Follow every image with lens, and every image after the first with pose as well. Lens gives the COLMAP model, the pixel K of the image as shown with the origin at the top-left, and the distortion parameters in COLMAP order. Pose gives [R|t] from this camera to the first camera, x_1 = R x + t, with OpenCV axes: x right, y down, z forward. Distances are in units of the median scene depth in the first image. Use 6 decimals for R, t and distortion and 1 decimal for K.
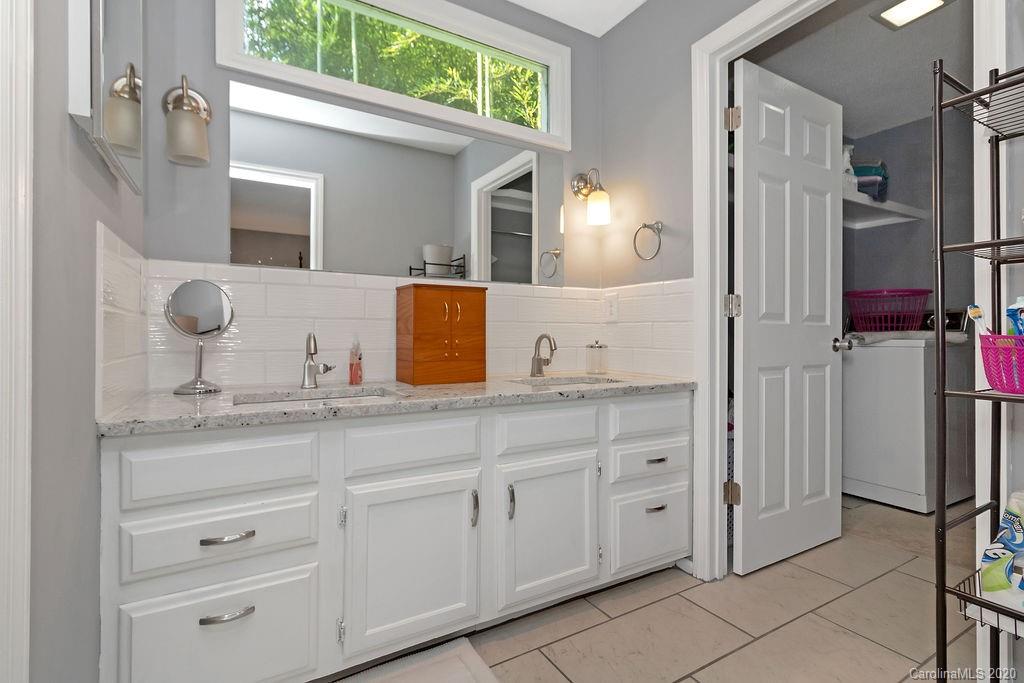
lens RADIAL K [[482.8, 0, 508.4], [0, 482.8, 341.7], [0, 0, 1]] dist [0.001724, 0.000248]
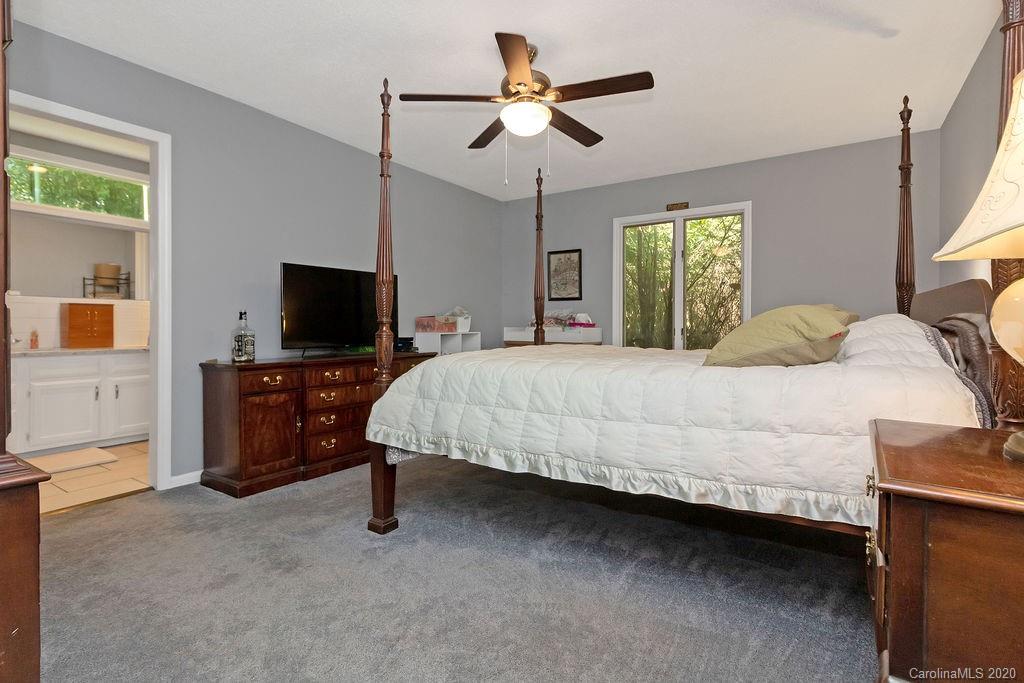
lens RADIAL K [[489.0, 0, 508.6], [0, 489.0, 327.5], [0, 0, 1]] dist [0.001541, 0.000418]
pose [[0.894445, -0.006928, 0.447124, 0.616422], [0.007784, 0.999970, -0.000078, 0.009872], [-0.447110, 0.003550, 0.894472, -1.954593]]
